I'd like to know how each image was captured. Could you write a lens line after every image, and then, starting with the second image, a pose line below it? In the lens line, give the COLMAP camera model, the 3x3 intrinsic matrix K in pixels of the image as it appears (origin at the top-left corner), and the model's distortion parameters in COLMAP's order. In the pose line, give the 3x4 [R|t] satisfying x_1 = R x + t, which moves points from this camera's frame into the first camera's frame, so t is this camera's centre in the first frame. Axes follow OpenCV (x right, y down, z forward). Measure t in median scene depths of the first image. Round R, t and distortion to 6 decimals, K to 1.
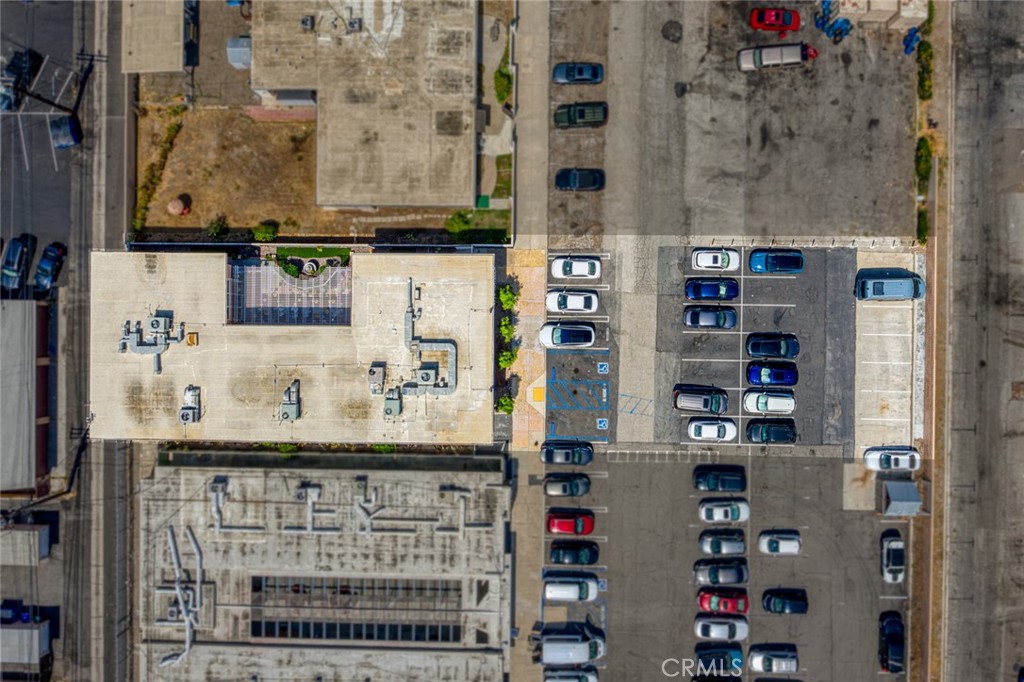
lens RADIAL K [[805.4, 0, 512.0], [0, 805.4, 341.0], [0, 0, 1]] dist [0.020420, -0.061217]
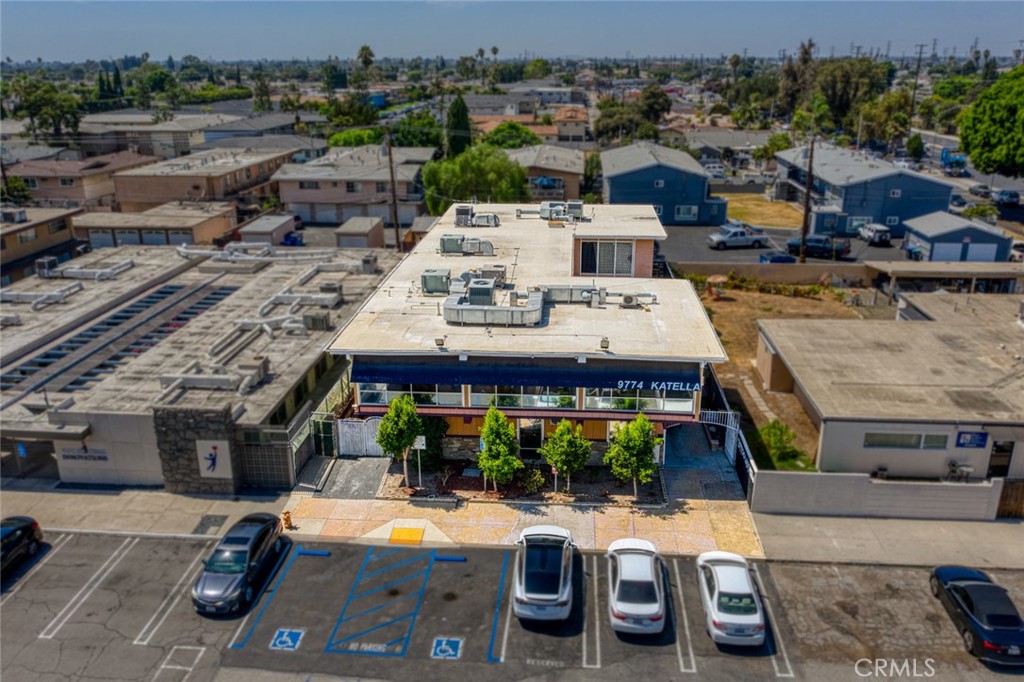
lens RADIAL K [[804.9, 0, 512.0], [0, 804.9, 341.0], [0, 0, 1]] dist [0.022016, -0.051532]
pose [[-0.072150, 0.358246, -0.930835, 0.383668], [-0.997393, -0.024923, 0.067717, -0.013937], [0.001060, 0.933295, 0.359110, 0.758741]]
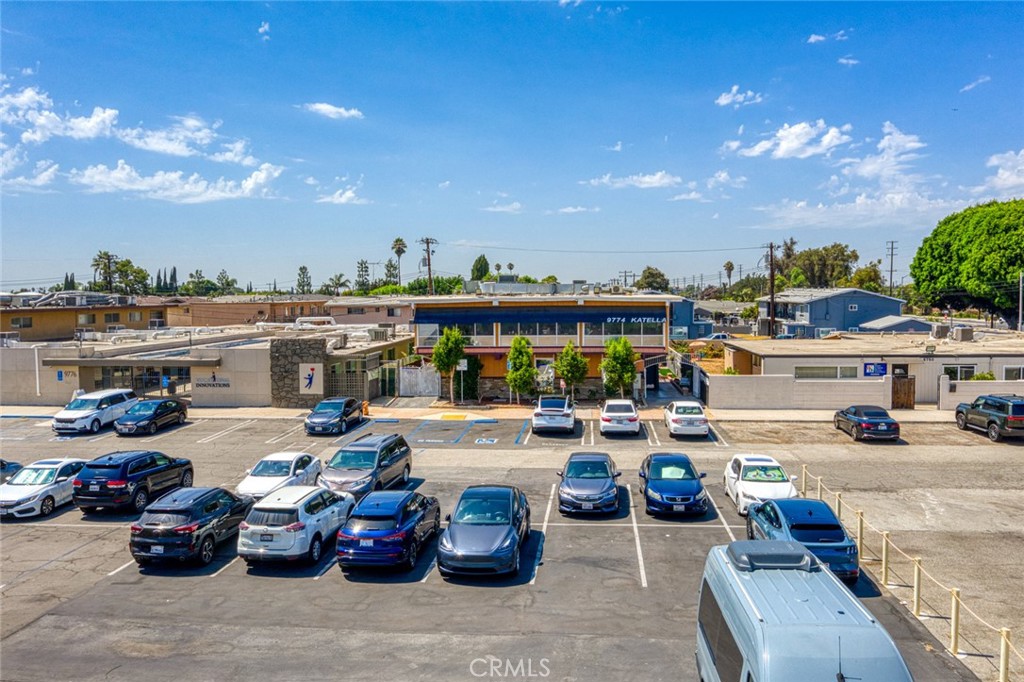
lens RADIAL K [[805.4, 0, 512.0], [0, 805.4, 341.0], [0, 0, 1]] dist [0.020420, -0.061217]
pose [[-0.089000, 0.090793, -0.991885, 0.590110], [-0.996022, -0.003845, 0.089019, -0.025008], [0.004268, 0.995862, 0.090774, 0.898893]]
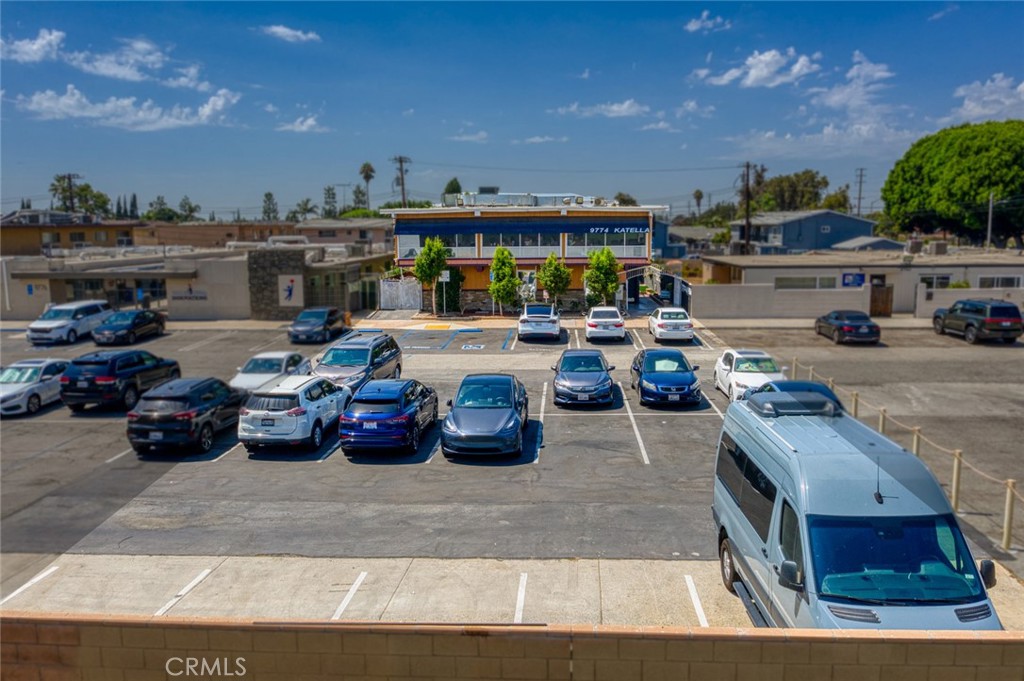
lens RADIAL K [[805.4, 0, 512.0], [0, 805.4, 340.5], [0, 0, 1]] dist [0.020420, -0.061217]
pose [[-0.049154, 0.173261, -0.983649, 0.590528], [-0.998787, -0.005570, 0.048929, -0.013756], [0.002999, 0.984860, 0.173324, 0.915048]]
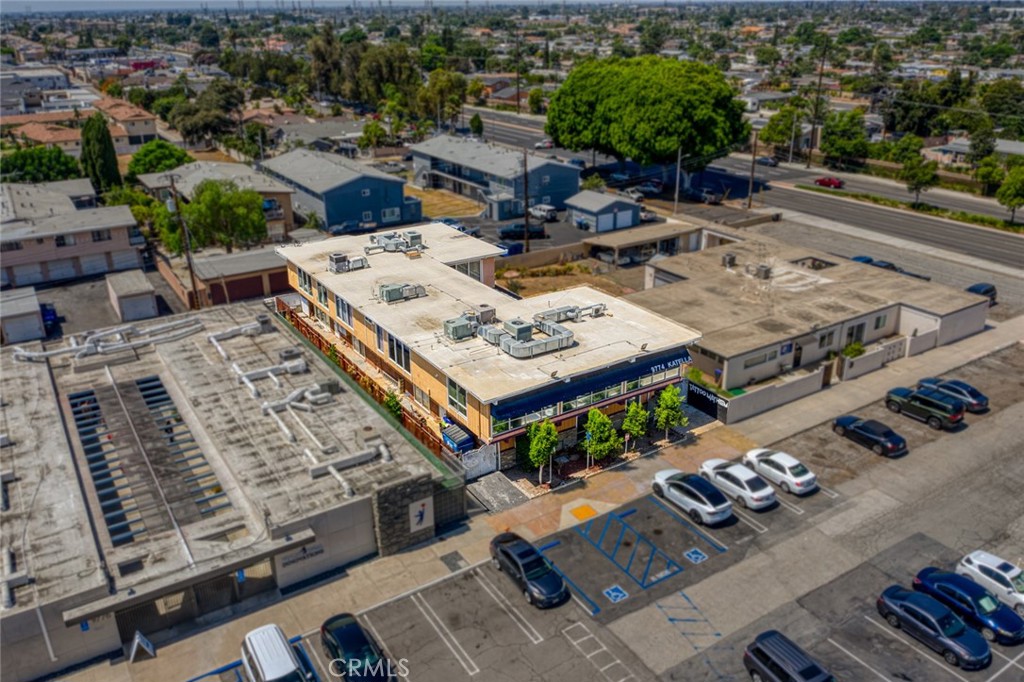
lens RADIAL K [[804.9, 0, 512.0], [0, 804.9, 341.0], [0, 0, 1]] dist [0.022016, -0.051532]
pose [[0.549601, 0.344443, -0.761116, 0.410881], [-0.835323, 0.212152, -0.507176, 0.383577], [-0.013221, 0.914522, 0.404320, 0.650894]]
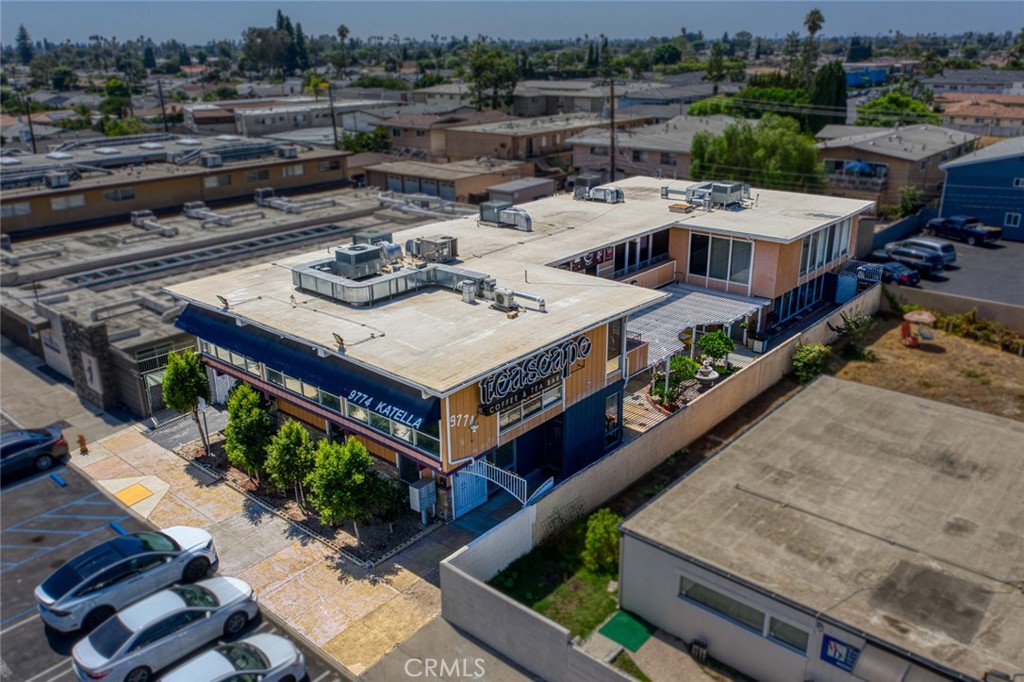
lens RADIAL K [[804.9, 0, 512.0], [0, 804.9, 341.0], [0, 0, 1]] dist [0.022016, -0.051532]
pose [[-0.653713, 0.299866, -0.694794, 0.164266], [-0.756174, -0.223281, 0.615098, -0.299163], [0.029312, 0.927484, 0.372713, 0.792791]]
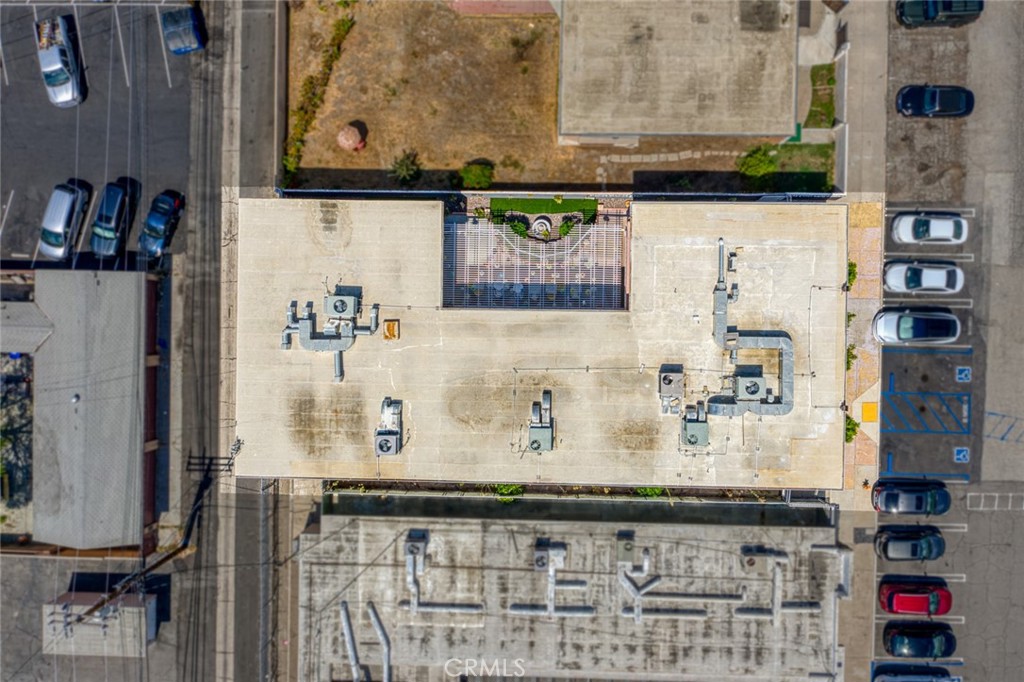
lens RADIAL K [[804.9, 0, 512.0], [0, 804.9, 341.0], [0, 0, 1]] dist [0.022016, -0.051532]
pose [[0.999988, 0.004850, -0.000830, -0.274715], [-0.004847, 0.999982, 0.003665, 0.004214], [0.000848, -0.003661, 0.999993, 0.308841]]
